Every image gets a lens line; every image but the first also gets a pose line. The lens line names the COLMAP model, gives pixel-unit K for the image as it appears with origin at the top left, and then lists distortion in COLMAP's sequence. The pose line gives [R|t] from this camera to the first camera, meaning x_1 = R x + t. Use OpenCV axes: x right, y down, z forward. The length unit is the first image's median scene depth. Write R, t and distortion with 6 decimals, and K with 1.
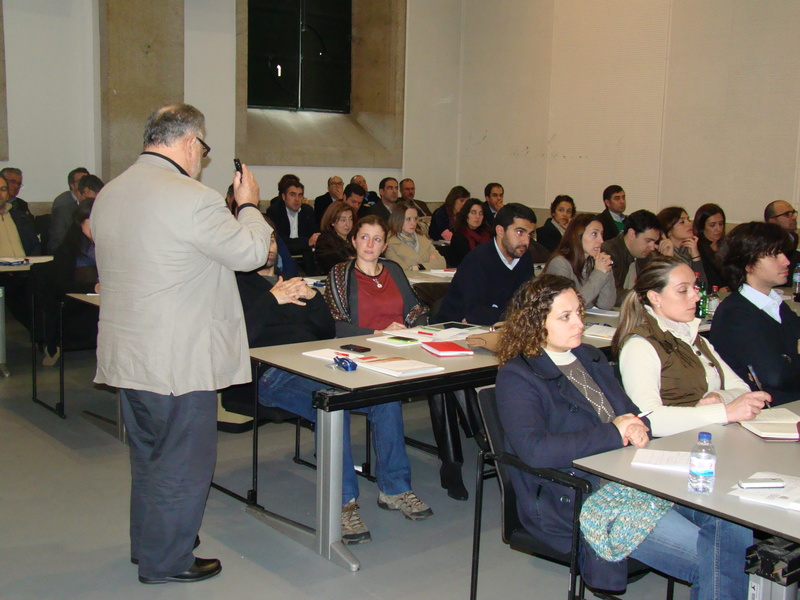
lens RADIAL K [[1013.8, 0, 405.5], [0, 1013.8, 298.6], [0, 0, 1]] dist [-0.048566, 0.210104]
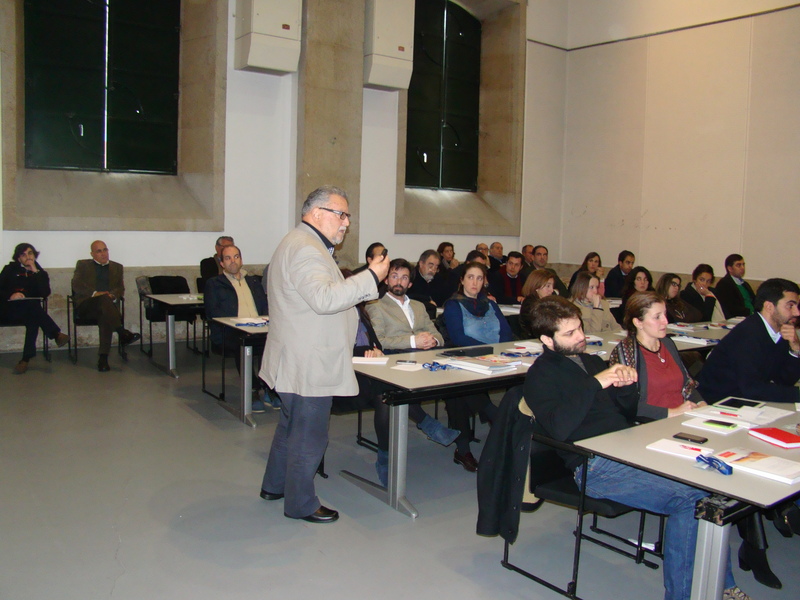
lens RADIAL K [[732.9, 0, 412.4], [0, 732.9, 302.5], [0, 0, 1]] dist [-0.180192, 0.116758]
pose [[0.998560, 0.007281, -0.053151, -0.111678], [-0.008968, 0.999461, -0.031571, -0.022154], [0.052892, 0.032003, 0.998087, 0.129747]]
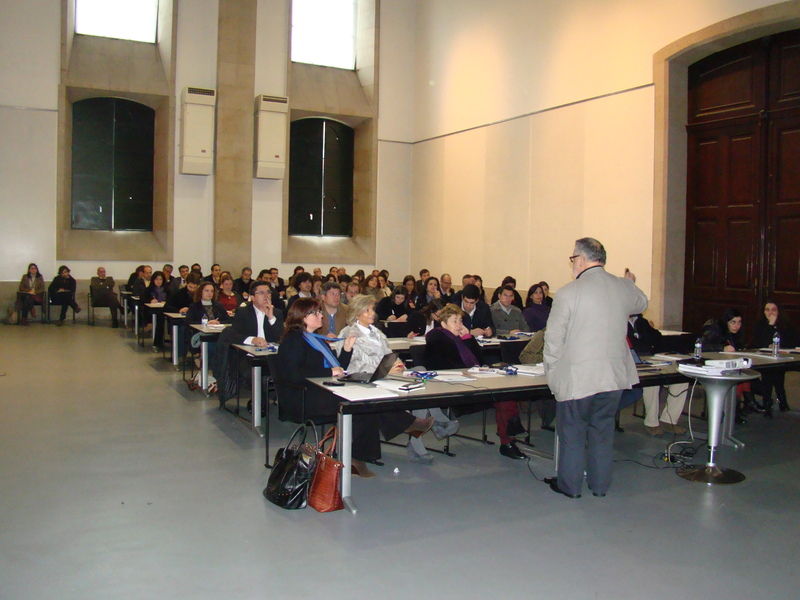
lens RADIAL K [[732.9, 0, 412.4], [0, 732.9, 302.5], [0, 0, 1]] dist [-0.180192, 0.116758]
pose [[0.980936, 0.002266, -0.194317, 0.437144], [-0.019473, 0.996045, -0.086690, 0.083686], [0.193352, 0.088821, 0.977101, -0.458089]]
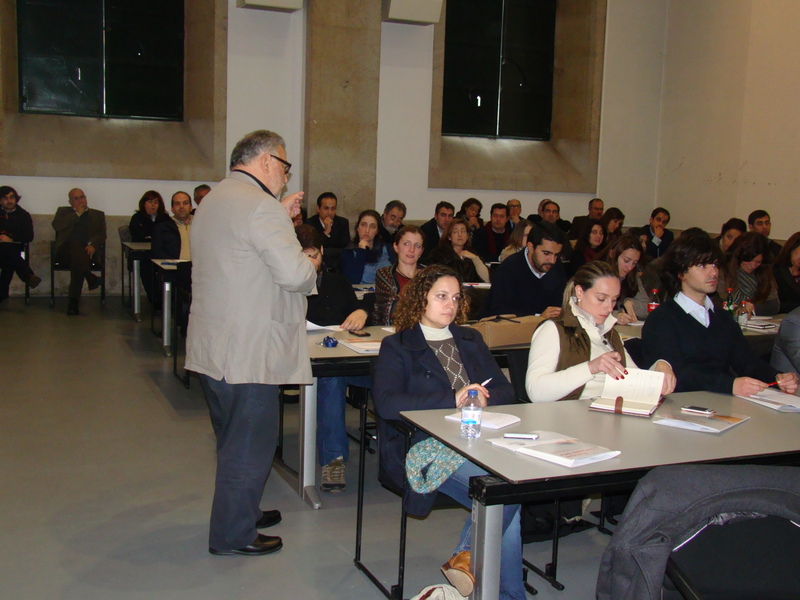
lens RADIAL K [[1013.8, 0, 405.5], [0, 1013.8, 298.6], [0, 0, 1]] dist [-0.048566, 0.210104]
pose [[0.958180, 0.041358, -0.283160, 0.137551], [-0.049419, 0.998549, -0.021378, 0.012727], [0.281865, 0.034478, 0.958834, -0.053237]]
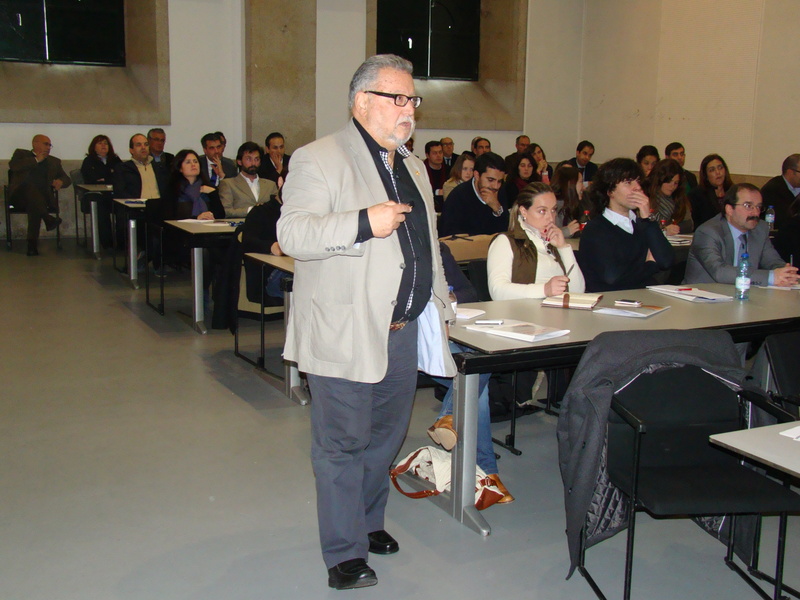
lens RADIAL K [[1013.8, 0, 405.5], [0, 1013.8, 298.6], [0, 0, 1]] dist [-0.048566, 0.210104]
pose [[0.977816, 0.028472, -0.207523, 0.133645], [-0.022437, 0.999256, 0.031377, 0.026001], [0.208262, -0.026024, 0.977727, -0.123121]]
